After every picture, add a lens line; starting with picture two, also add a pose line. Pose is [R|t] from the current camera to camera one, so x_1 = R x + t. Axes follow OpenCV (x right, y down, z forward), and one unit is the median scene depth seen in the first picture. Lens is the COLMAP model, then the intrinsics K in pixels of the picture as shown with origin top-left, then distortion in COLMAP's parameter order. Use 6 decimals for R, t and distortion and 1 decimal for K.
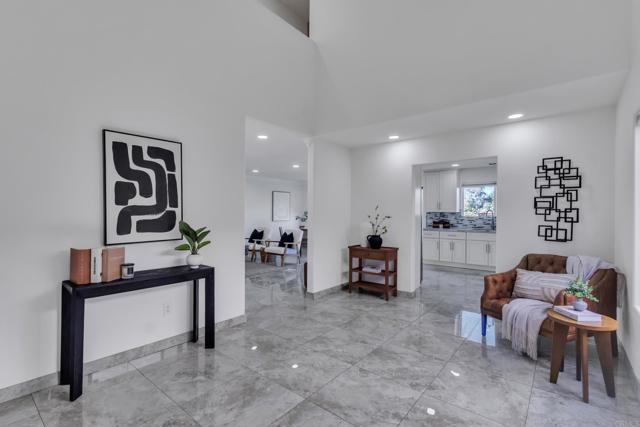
lens RADIAL K [[303.2, 0, 326.4], [0, 303.2, 212.2], [0, 0, 1]] dist [0.005513, 0.001403]
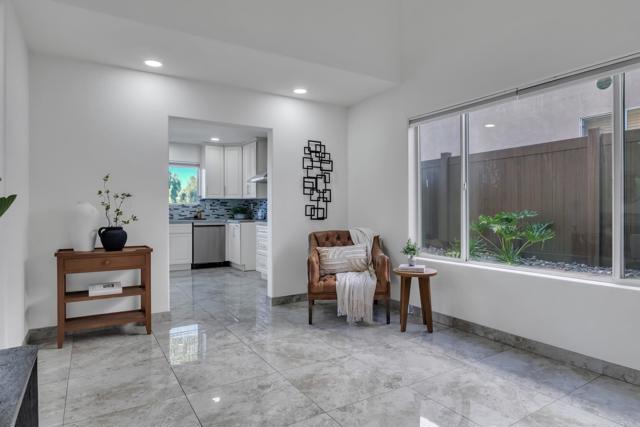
lens RADIAL K [[371.1, 0, 322.7], [0, 371.1, 212.3], [0, 0, 1]] dist [-0.005290, -0.000215]
pose [[0.322958, -0.007730, 0.946382, -0.477004], [-0.000619, 0.999965, 0.008379, 0.059020], [-0.946413, -0.003292, 0.322941, 0.563322]]
